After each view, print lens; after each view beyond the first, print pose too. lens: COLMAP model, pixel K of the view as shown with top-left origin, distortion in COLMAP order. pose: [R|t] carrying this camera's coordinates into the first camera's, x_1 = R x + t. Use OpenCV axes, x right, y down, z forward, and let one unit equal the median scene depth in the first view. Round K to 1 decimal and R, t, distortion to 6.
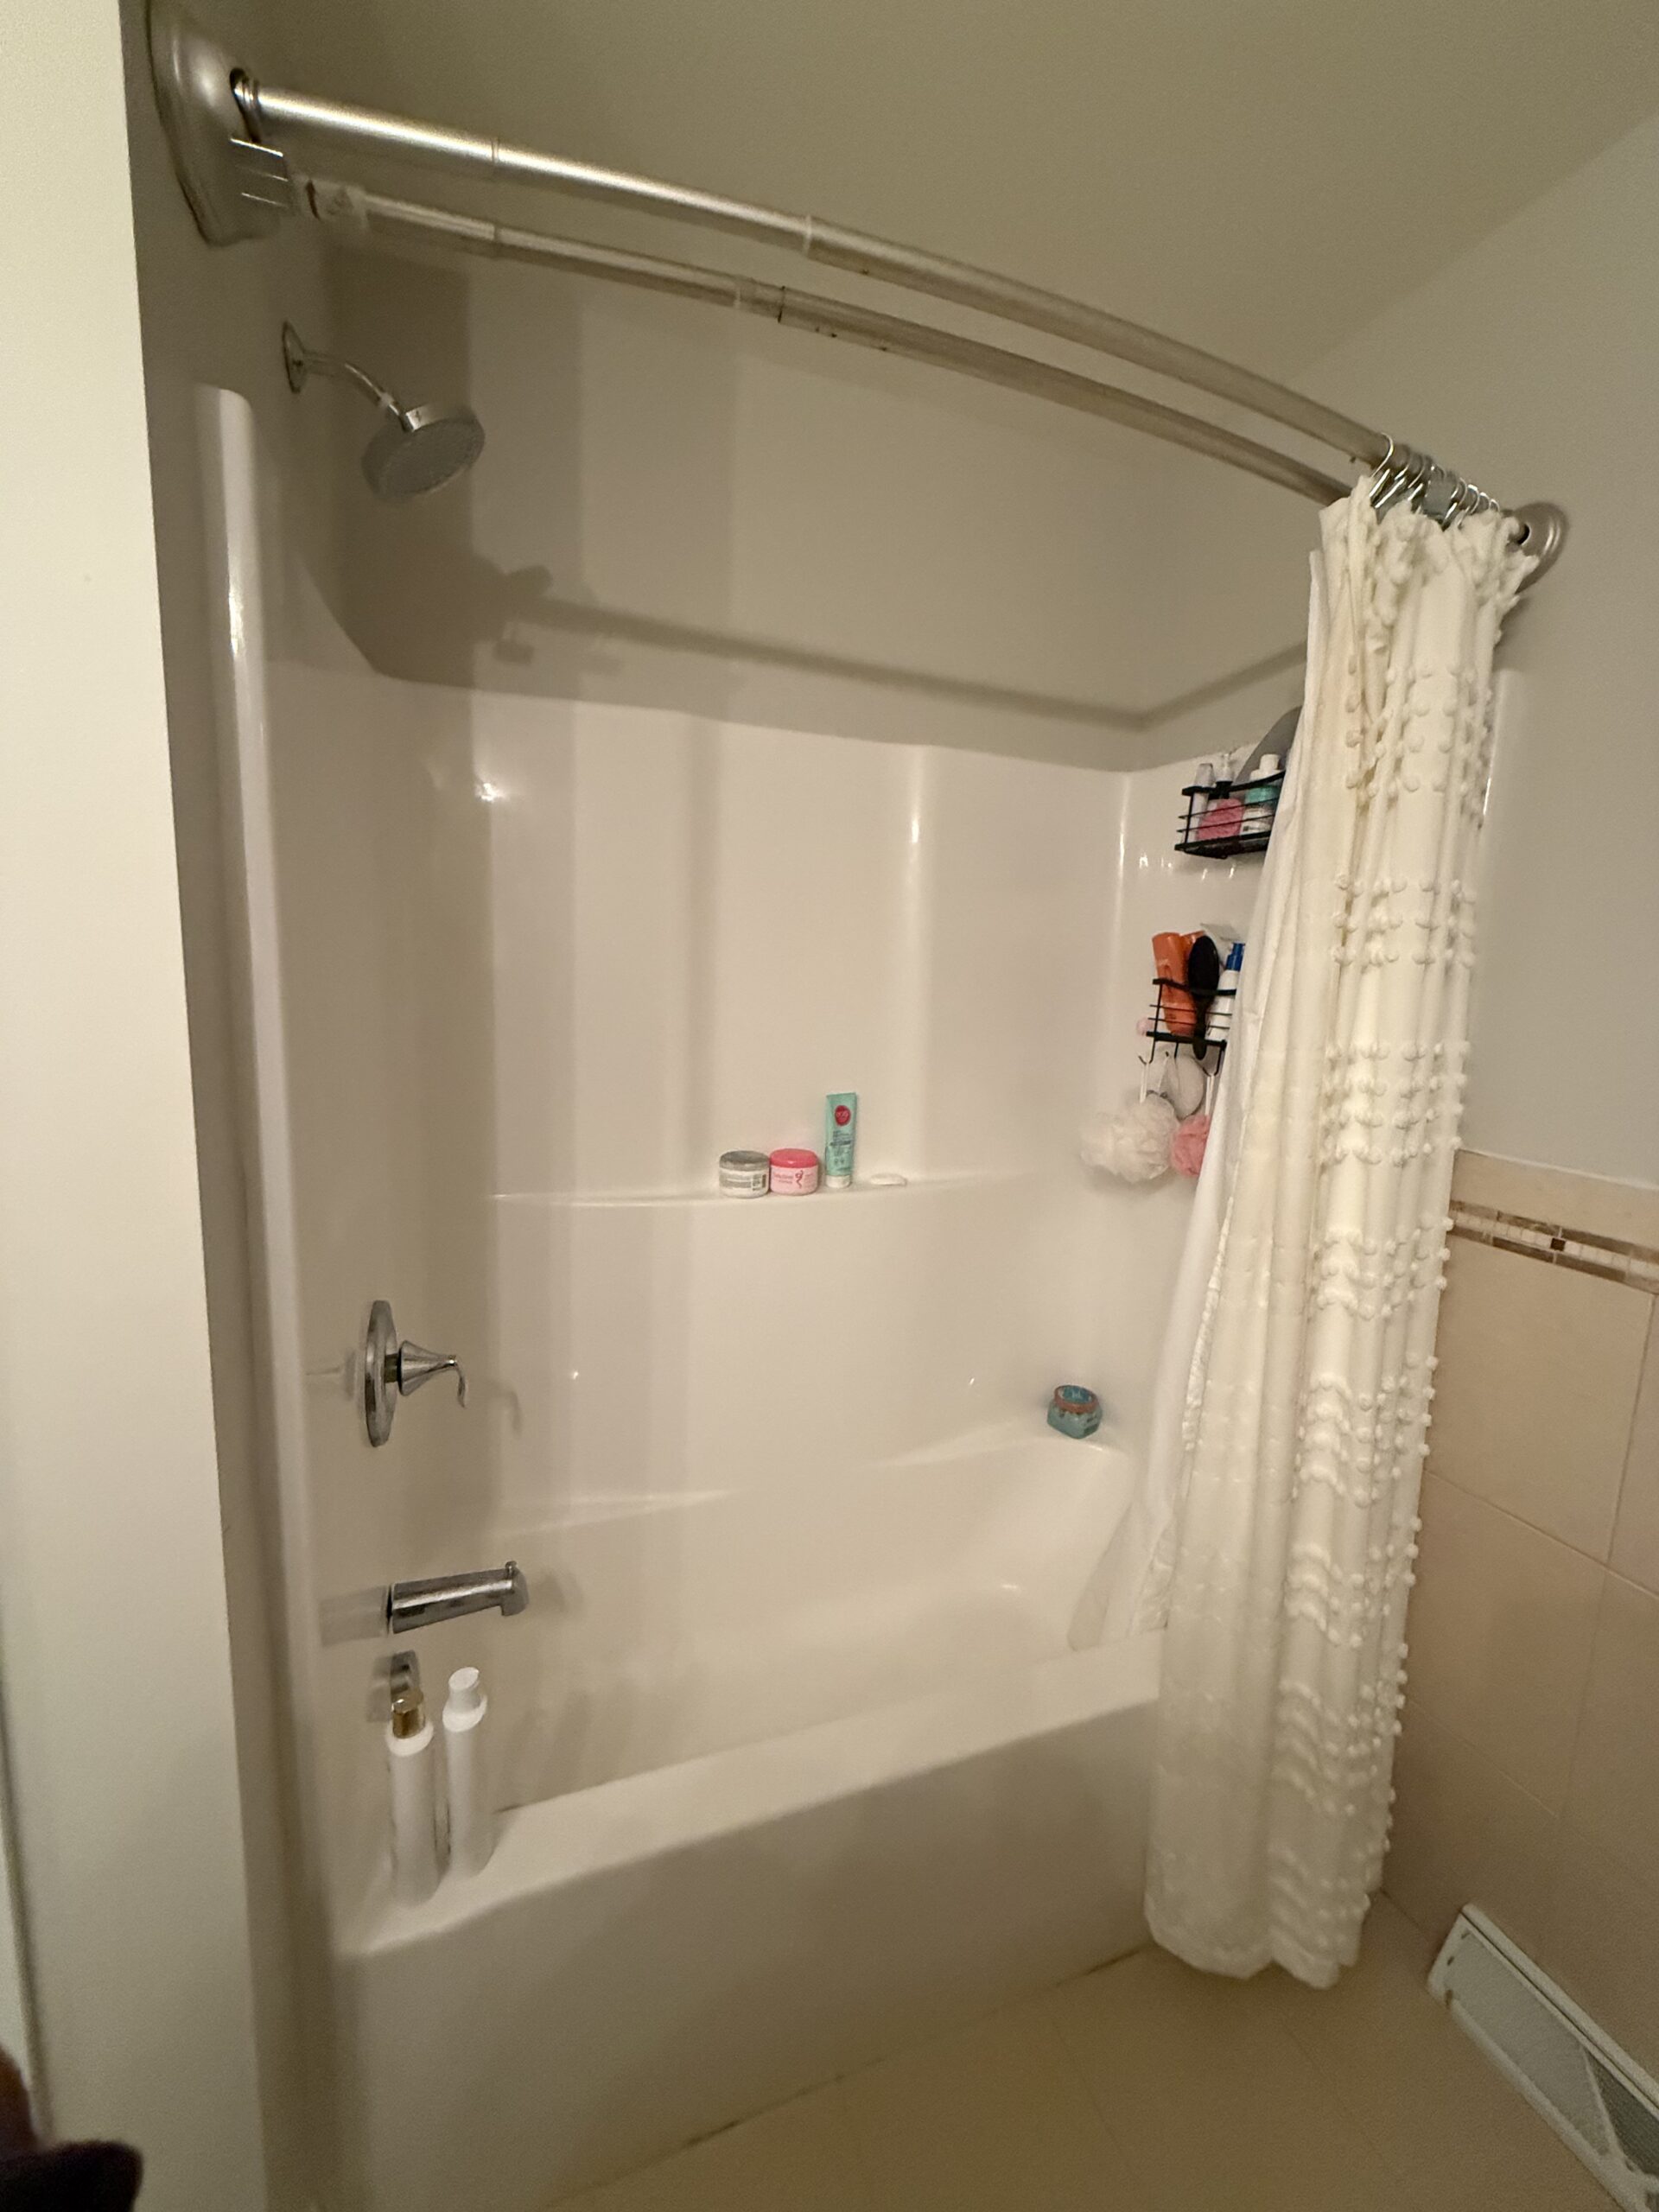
lens RADIAL K [[877.7, 0, 828.8], [0, 877.7, 1097.6], [0, 0, 1]] dist [-0.002132, 0.000480]
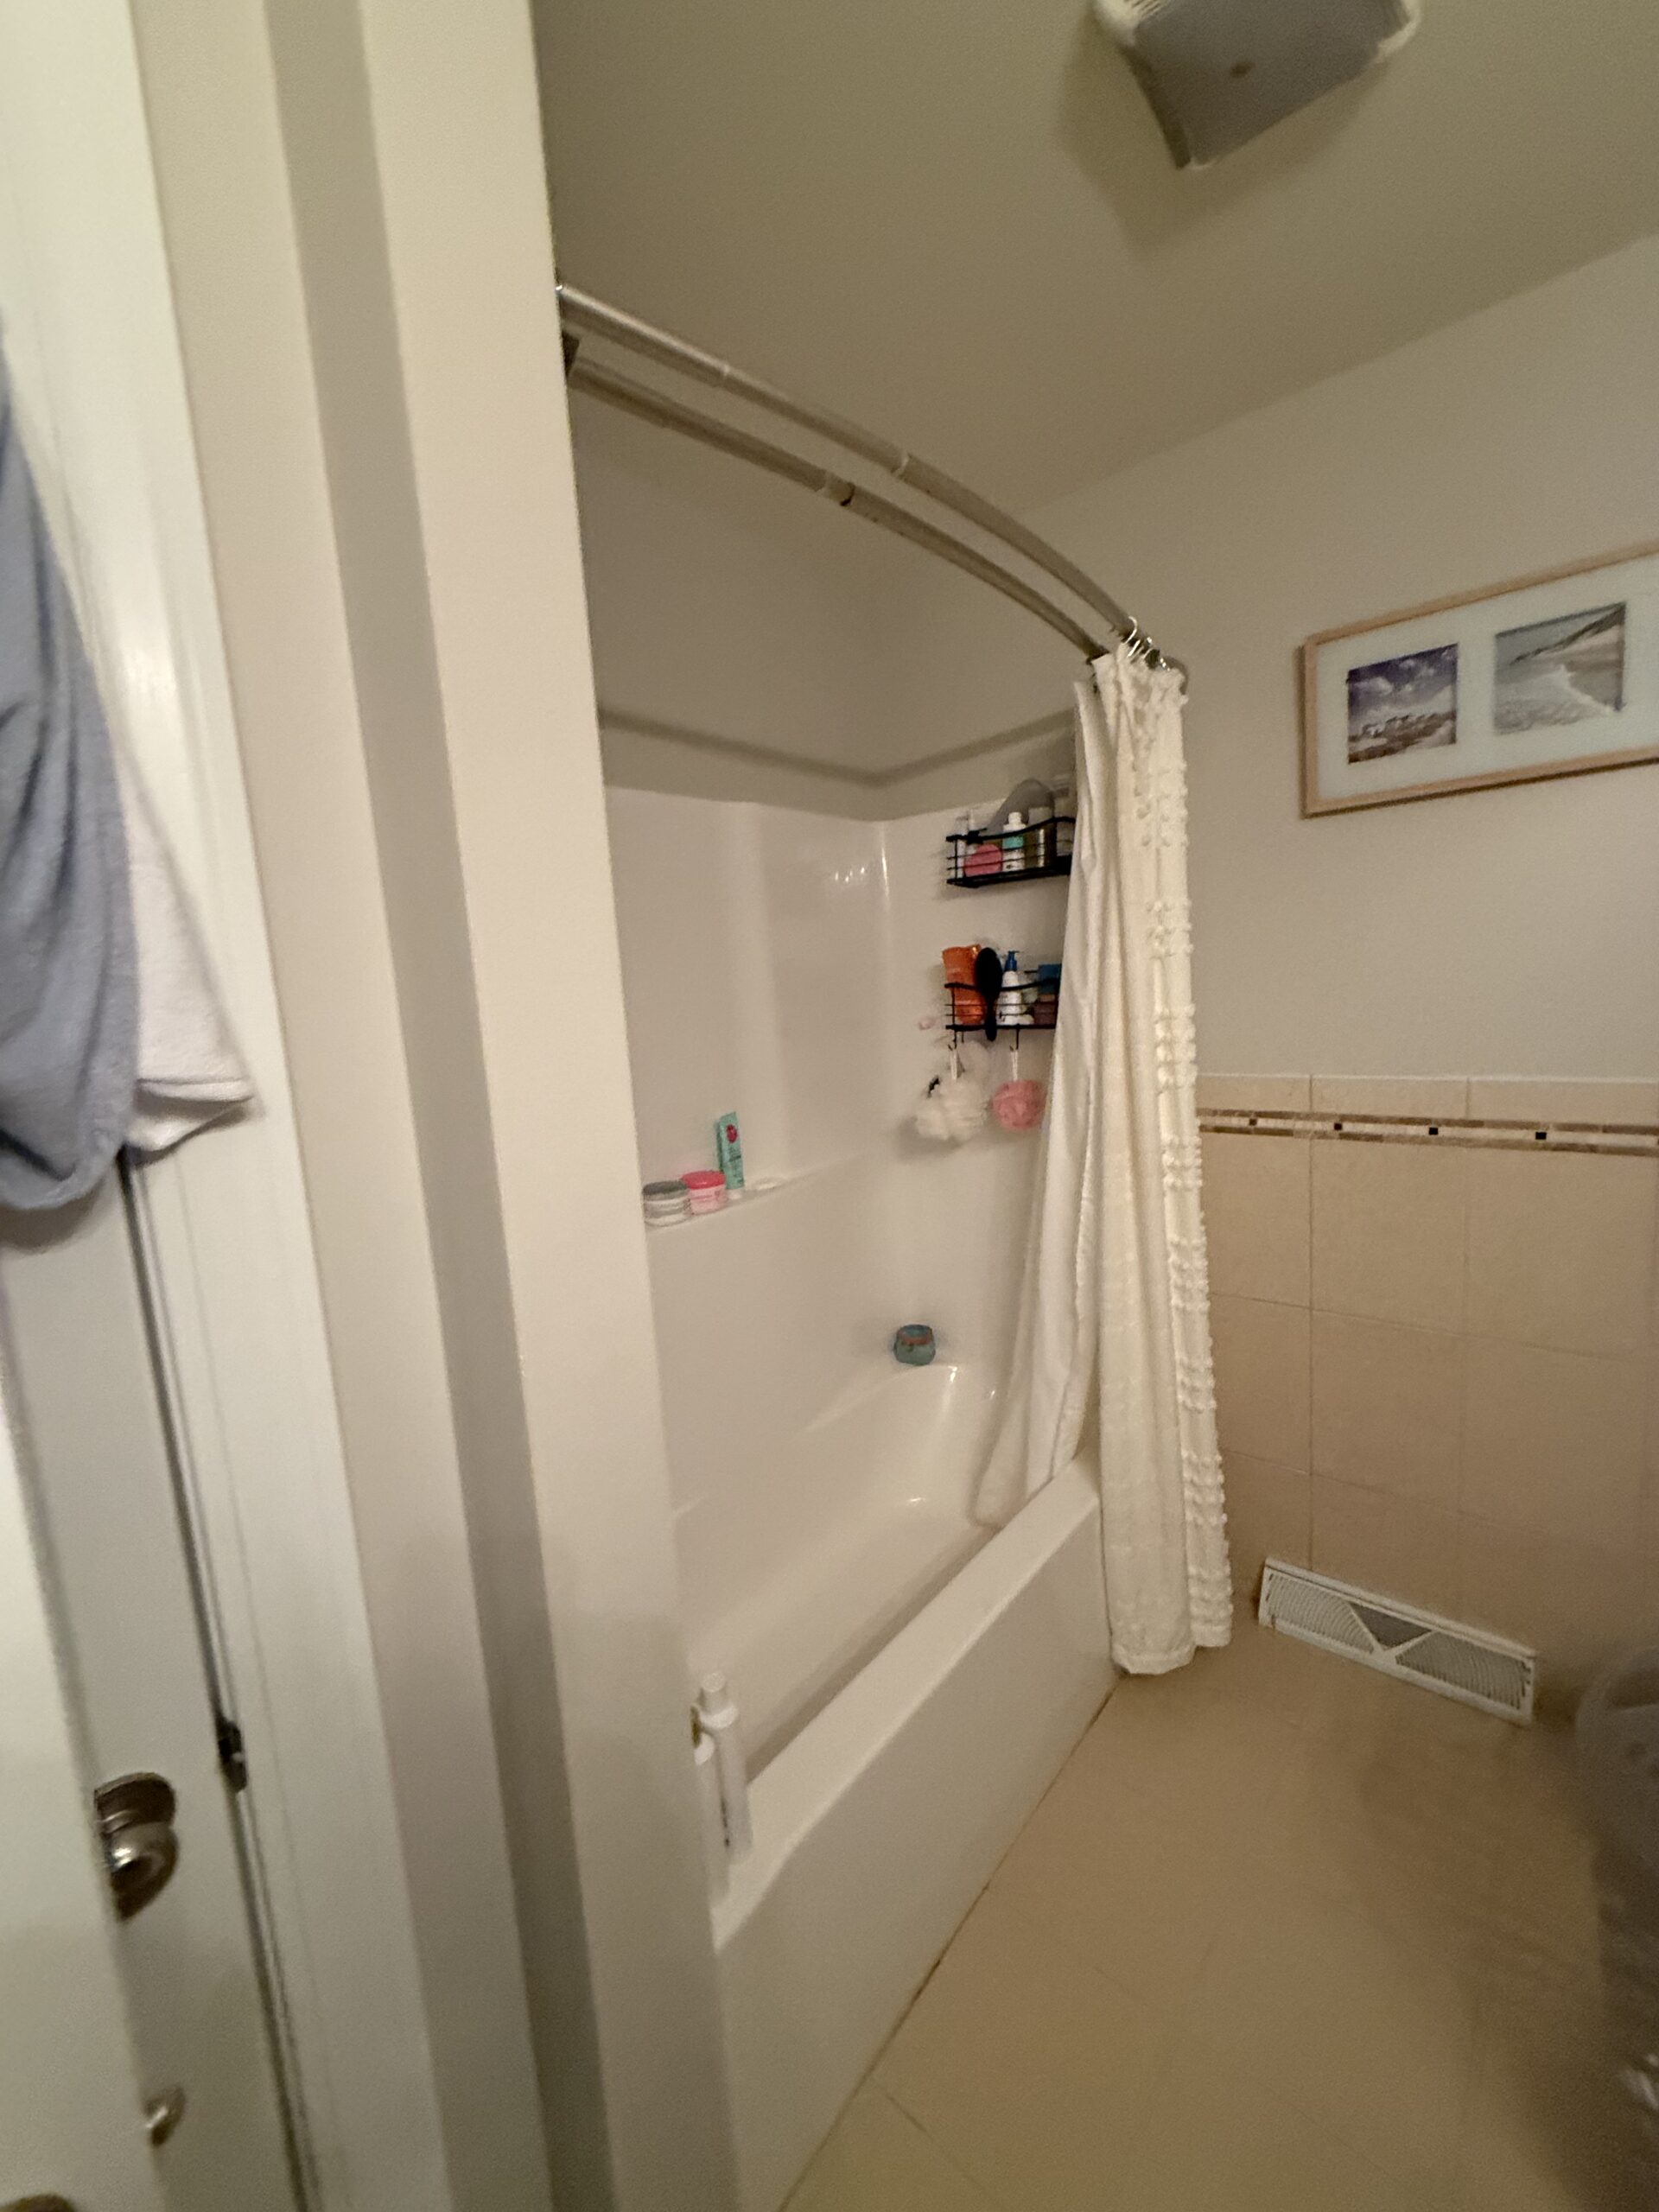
lens RADIAL K [[877.7, 0, 830.1], [0, 877.7, 1096.0], [0, 0, 1]] dist [-0.002132, 0.000480]
pose [[0.869741, -0.157126, 0.467826, -0.415087], [0.168295, 0.985570, 0.018137, -0.027267], [-0.463925, 0.062959, 0.883634, -0.041704]]
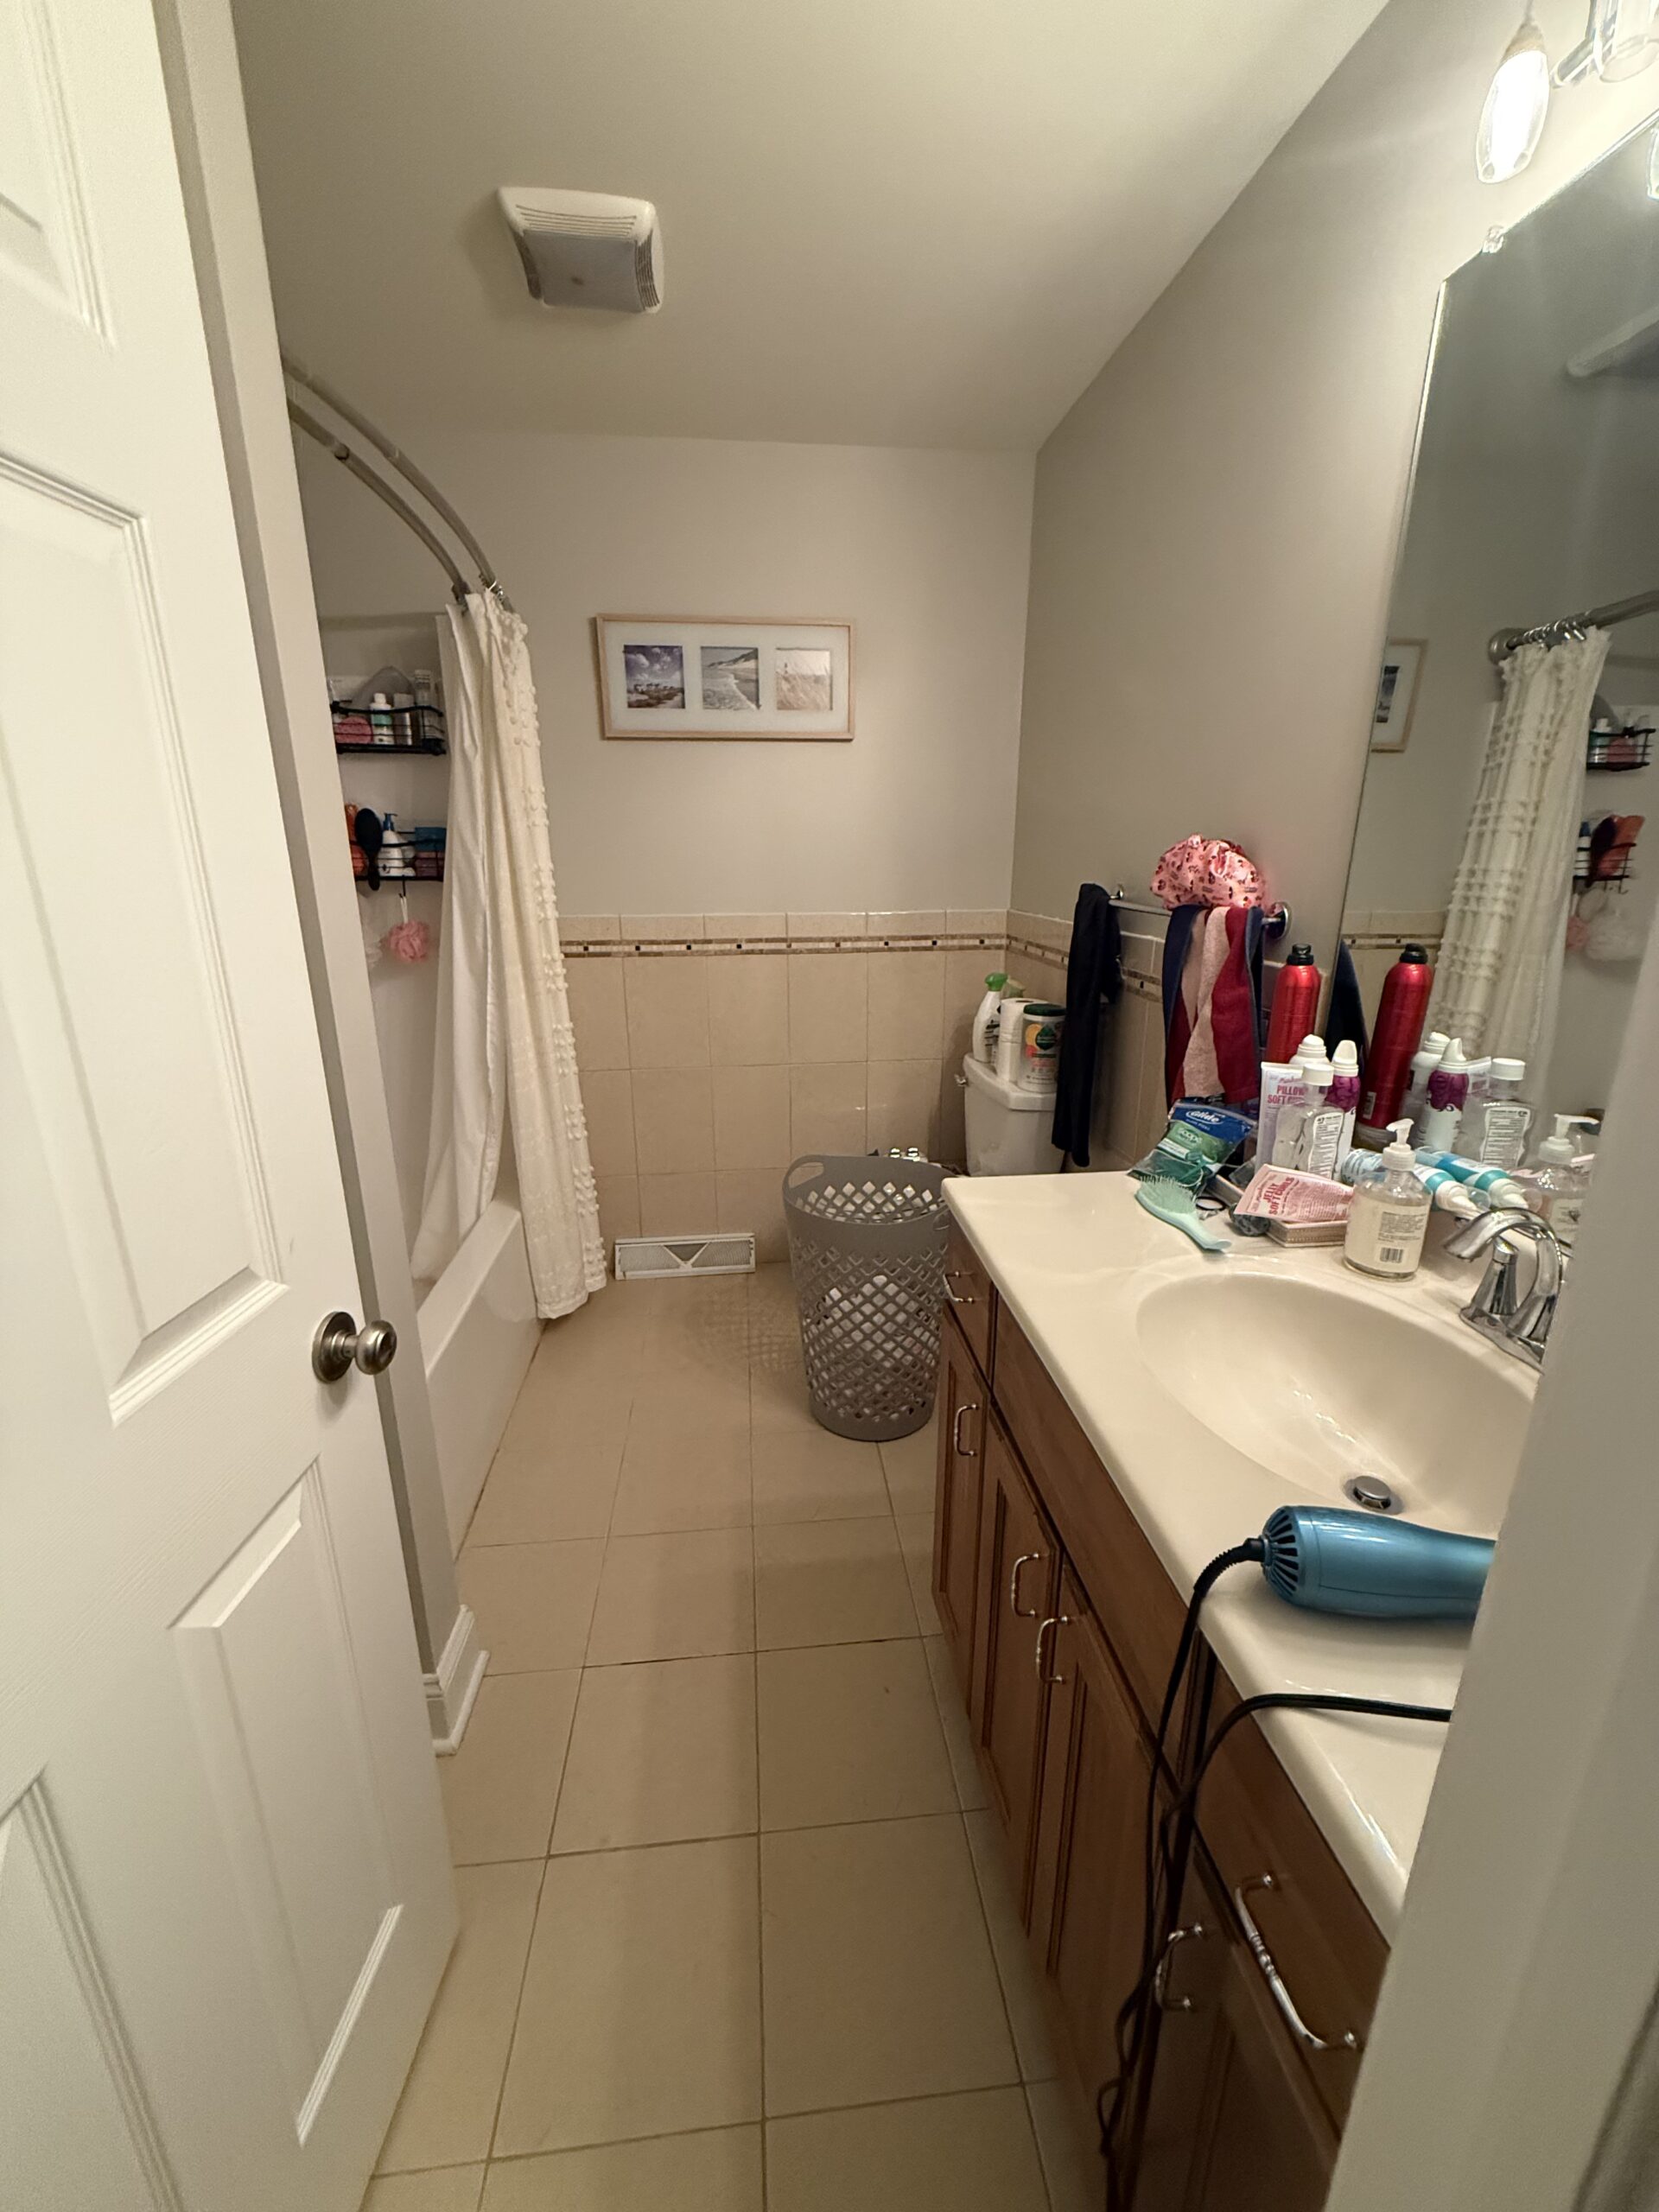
lens RADIAL K [[877.7, 0, 834.9], [0, 877.7, 1099.0], [0, 0, 1]] dist [-0.002132, 0.000480]
pose [[0.234841, -0.304231, 0.923197, -0.939144], [0.149978, 0.949726, 0.274822, 0.002470], [-0.960394, 0.073920, 0.268663, -0.175721]]
